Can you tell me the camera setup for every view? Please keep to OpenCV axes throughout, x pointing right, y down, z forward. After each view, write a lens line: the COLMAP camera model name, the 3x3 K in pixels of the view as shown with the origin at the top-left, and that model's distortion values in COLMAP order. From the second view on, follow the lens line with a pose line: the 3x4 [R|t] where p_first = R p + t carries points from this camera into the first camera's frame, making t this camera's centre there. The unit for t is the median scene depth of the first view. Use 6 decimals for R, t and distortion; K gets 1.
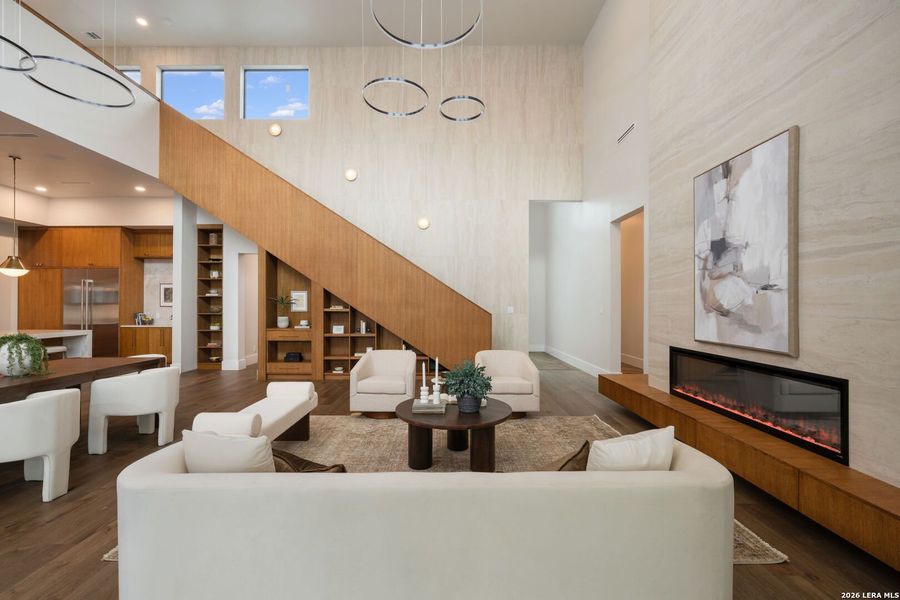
lens RADIAL K [[379.3, 0, 441.5], [0, 379.3, 304.5], [0, 0, 1]] dist [-0.002472, 0.000517]
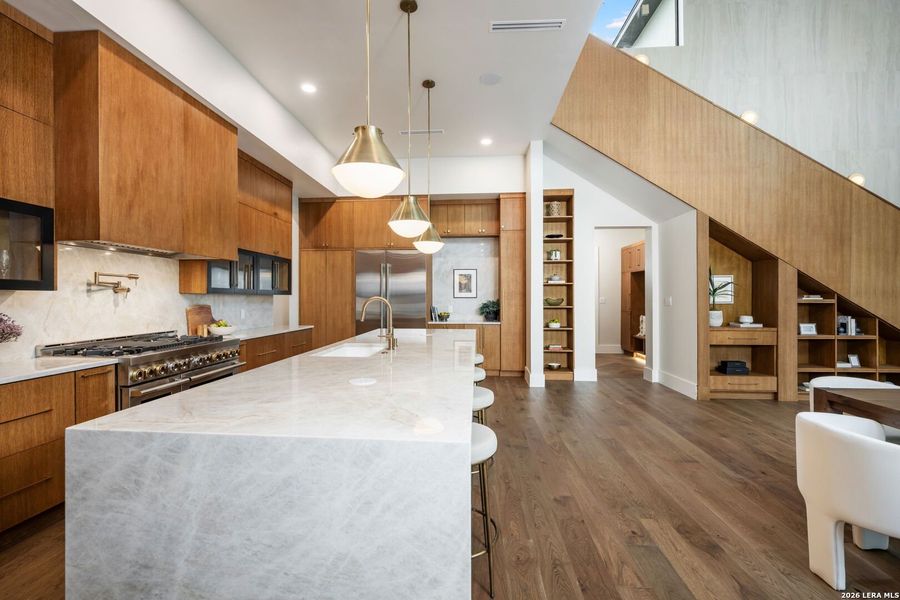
lens RADIAL K [[379.3, 0, 446.2], [0, 379.3, 298.6], [0, 0, 1]] dist [-0.002472, 0.000517]
pose [[0.998209, -0.002453, -0.059775, -0.830404], [0.002646, 0.999992, 0.003145, 0.005250], [0.059767, -0.003297, 0.998207, 0.240228]]
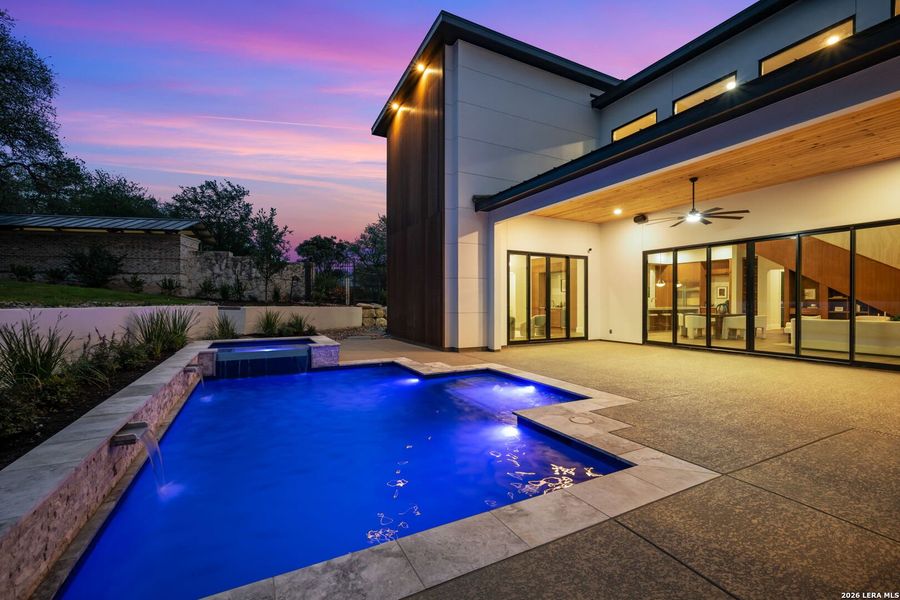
lens RADIAL K [[379.3, 0, 454.8], [0, 379.3, 300.7], [0, 0, 1]] dist [-0.002472, 0.000517]
pose [[0.487706, -0.003640, -0.873000, 0.385585], [0.001579, 0.999993, -0.003287, 0.026782], [0.873006, 0.000225, 0.487709, -1.388639]]
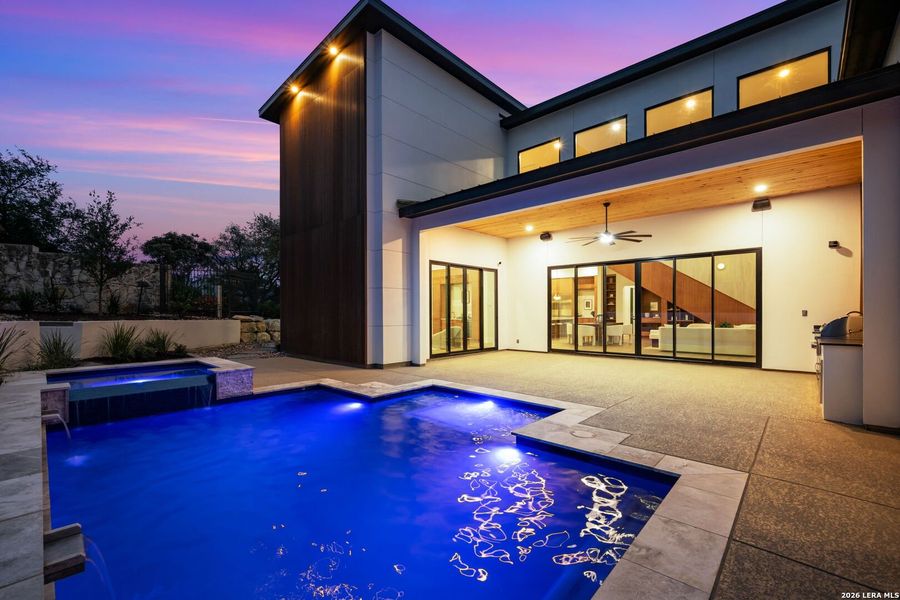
lens RADIAL K [[379.3, 0, 451.2], [0, 379.3, 310.3], [0, 0, 1]] dist [-0.002472, 0.000517]
pose [[0.753375, -0.006125, -0.657563, 0.204832], [0.003876, 0.999981, -0.004874, 0.021639], [0.657580, 0.001123, 0.753384, -1.503857]]
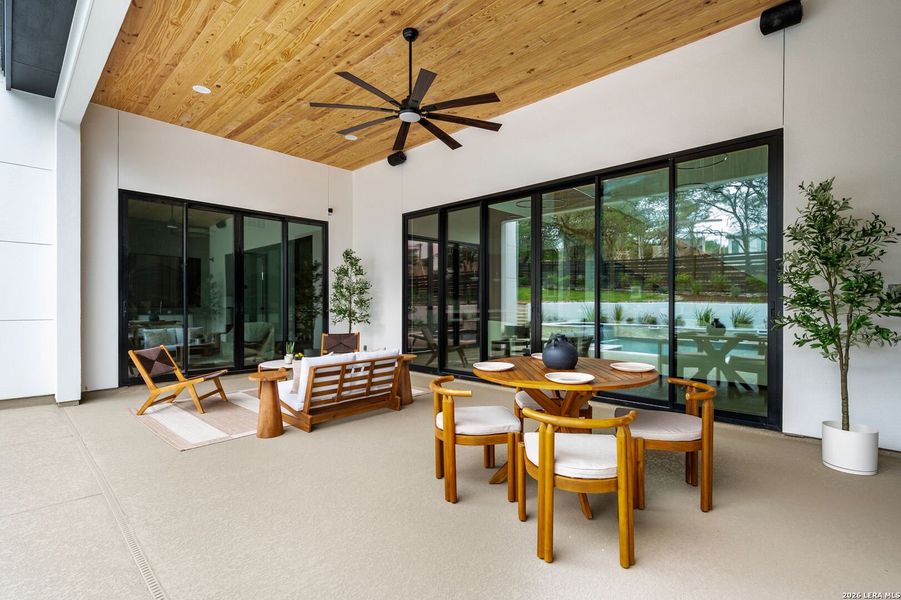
lens RADIAL K [[426.2, 0, 453.6], [0, 426.2, 305.8], [0, 0, 1]] dist [0.004678, 0.000508]
pose [[0.730881, 0.001007, -0.682505, 0.222744], [0.002841, 0.999986, 0.004519, 0.039977], [0.682499, -0.005242, 0.730867, -0.689753]]
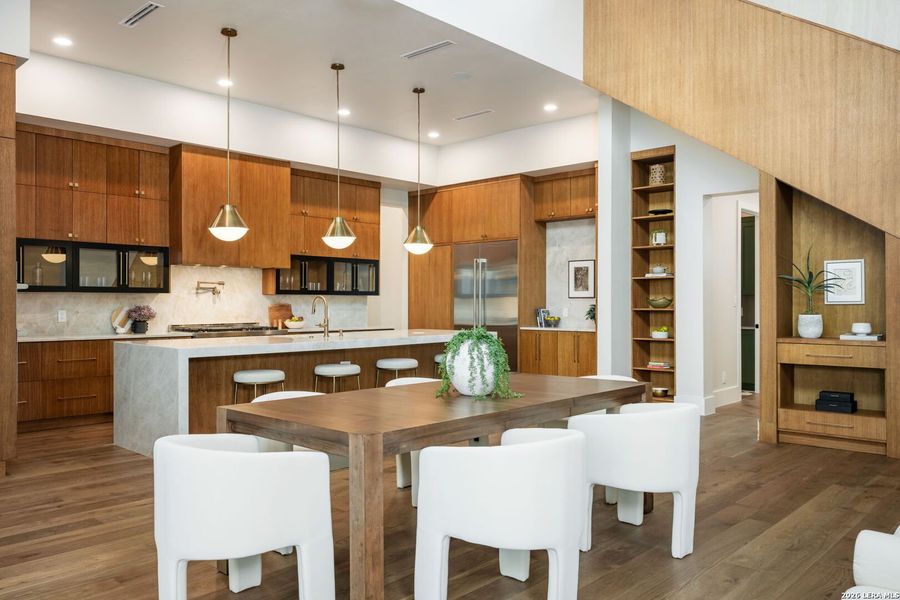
lens RADIAL K [[681.8, 0, 450.5], [0, 681.8, 301.2], [0, 0, 1]] dist [0.000292, -0.000405]
pose [[0.744772, -0.004470, -0.667304, -0.172517], [0.003728, 0.999990, -0.002537, 0.015045], [0.667308, -0.000598, 0.744781, 0.056673]]
